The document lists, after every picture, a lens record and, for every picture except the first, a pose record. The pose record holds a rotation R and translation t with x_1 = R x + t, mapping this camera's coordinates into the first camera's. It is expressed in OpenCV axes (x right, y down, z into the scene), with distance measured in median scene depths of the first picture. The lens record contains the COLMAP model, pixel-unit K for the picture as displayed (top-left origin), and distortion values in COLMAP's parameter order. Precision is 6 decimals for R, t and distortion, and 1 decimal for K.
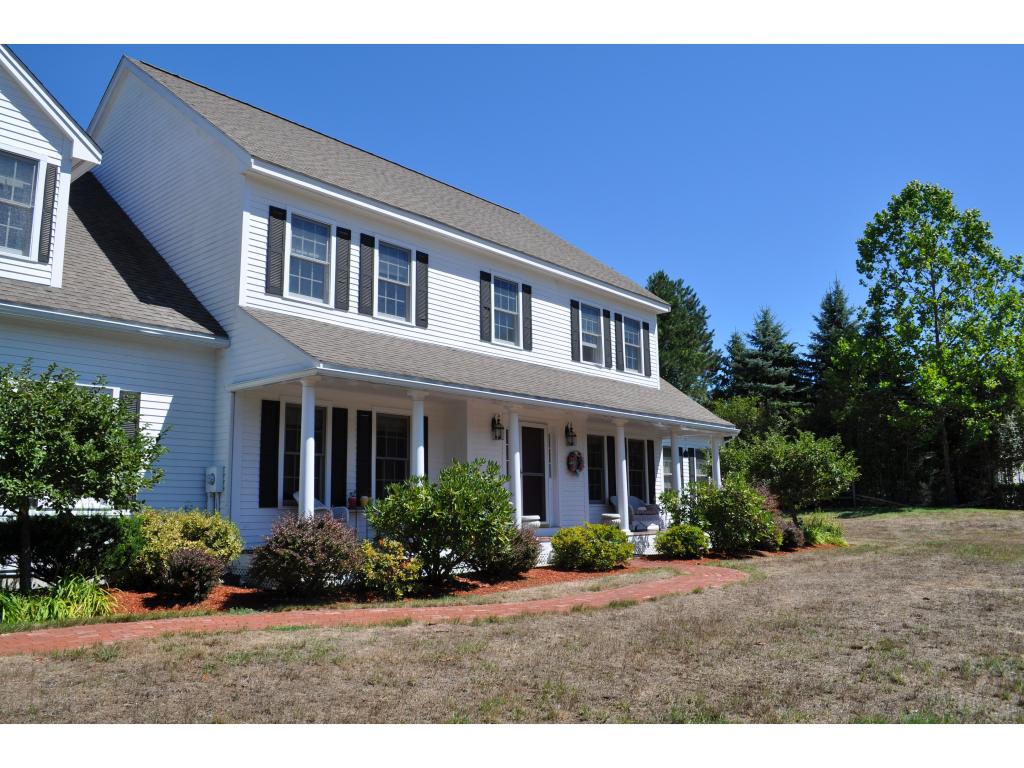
lens RADIAL K [[805.0, 0, 514.5], [0, 805.0, 382.2], [0, 0, 1]] dist [-0.080156, 0.004821]
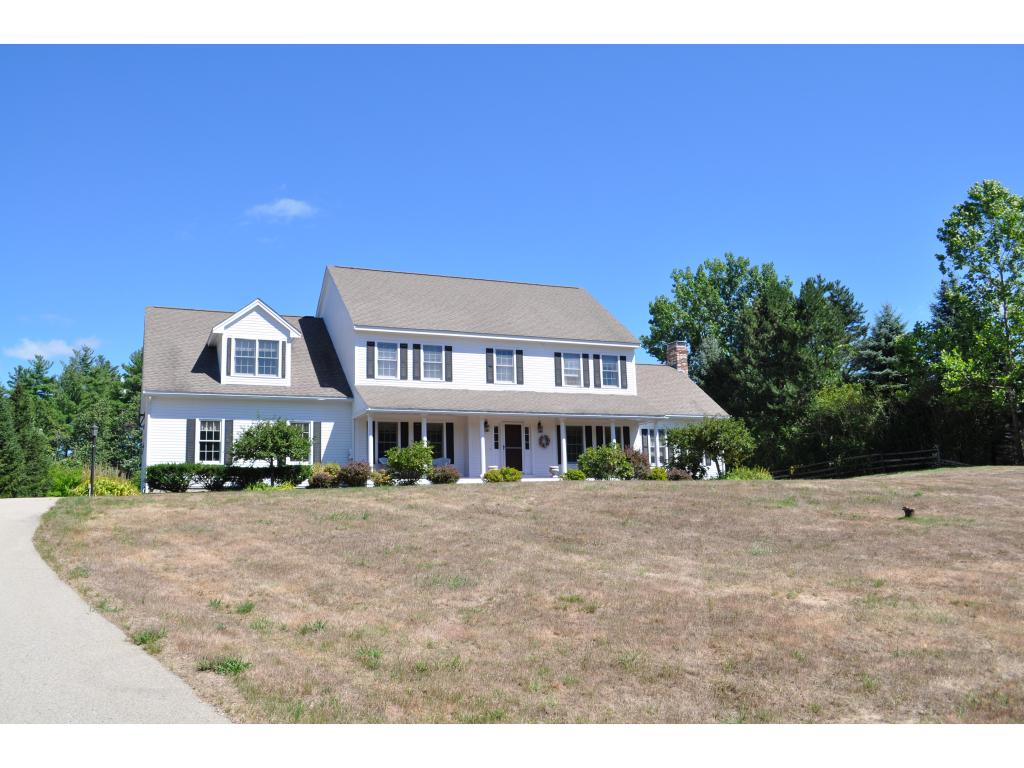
lens RADIAL K [[878.7, 0, 511.7], [0, 878.7, 383.6], [0, 0, 1]] dist [0.037995, 0.001808]
pose [[0.886093, -0.077892, -0.456916, 1.159166], [0.081975, 0.996575, -0.010917, -0.024316], [0.456201, -0.027782, 0.889443, -1.063353]]
